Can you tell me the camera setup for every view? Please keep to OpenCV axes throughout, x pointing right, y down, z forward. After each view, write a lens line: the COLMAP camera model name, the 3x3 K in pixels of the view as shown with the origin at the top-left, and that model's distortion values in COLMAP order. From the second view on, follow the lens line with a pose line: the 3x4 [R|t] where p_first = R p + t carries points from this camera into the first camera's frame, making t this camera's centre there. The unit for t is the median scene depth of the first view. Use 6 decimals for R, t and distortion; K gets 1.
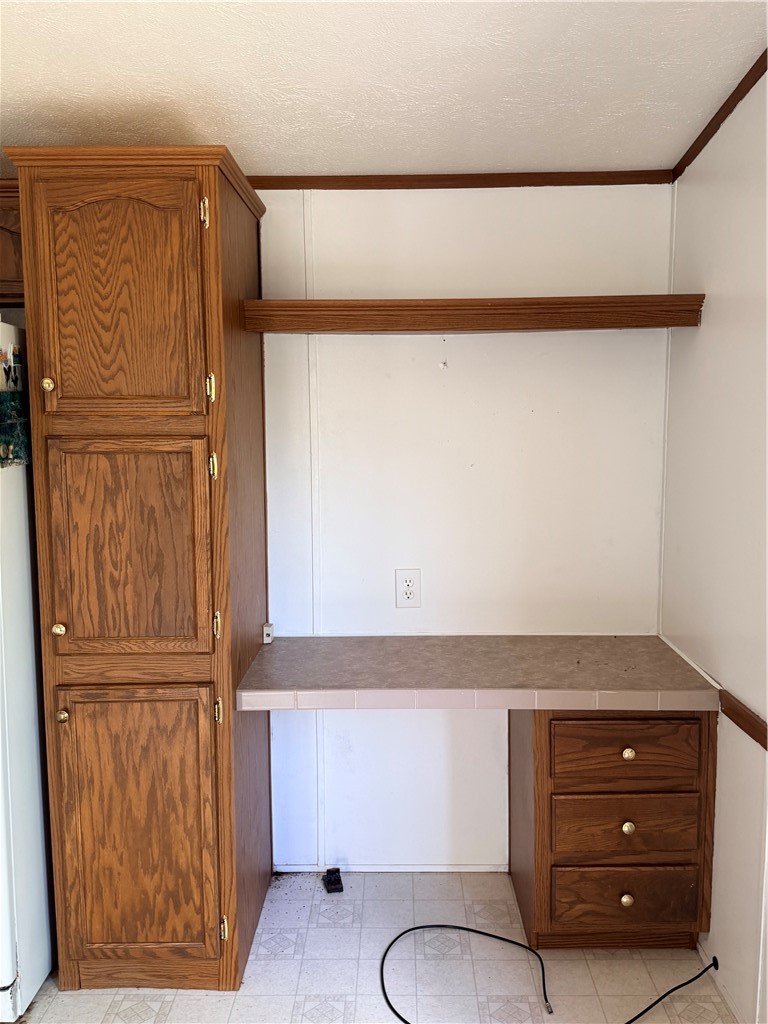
lens RADIAL K [[929.8, 0, 384.8], [0, 929.8, 514.1], [0, 0, 1]] dist [-0.000225, 0.000000]
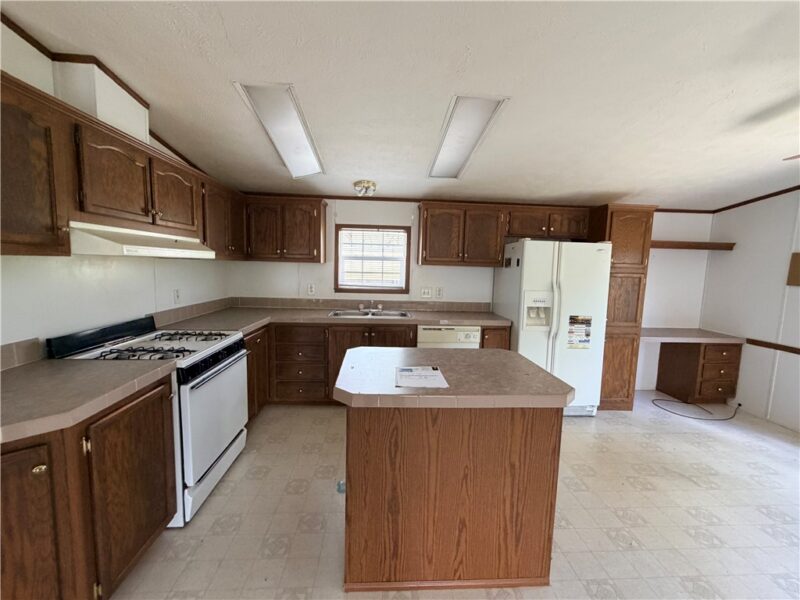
lens RADIAL K [[346.5, 0, 400.1], [0, 346.5, 299.0], [0, 0, 1]] dist [0.000006, -0.000093]
pose [[0.996738, 0.024410, 0.076922, -1.340349], [-0.023576, 0.999653, -0.011739, 0.070278], [-0.077182, 0.009887, 0.996968, -0.443795]]
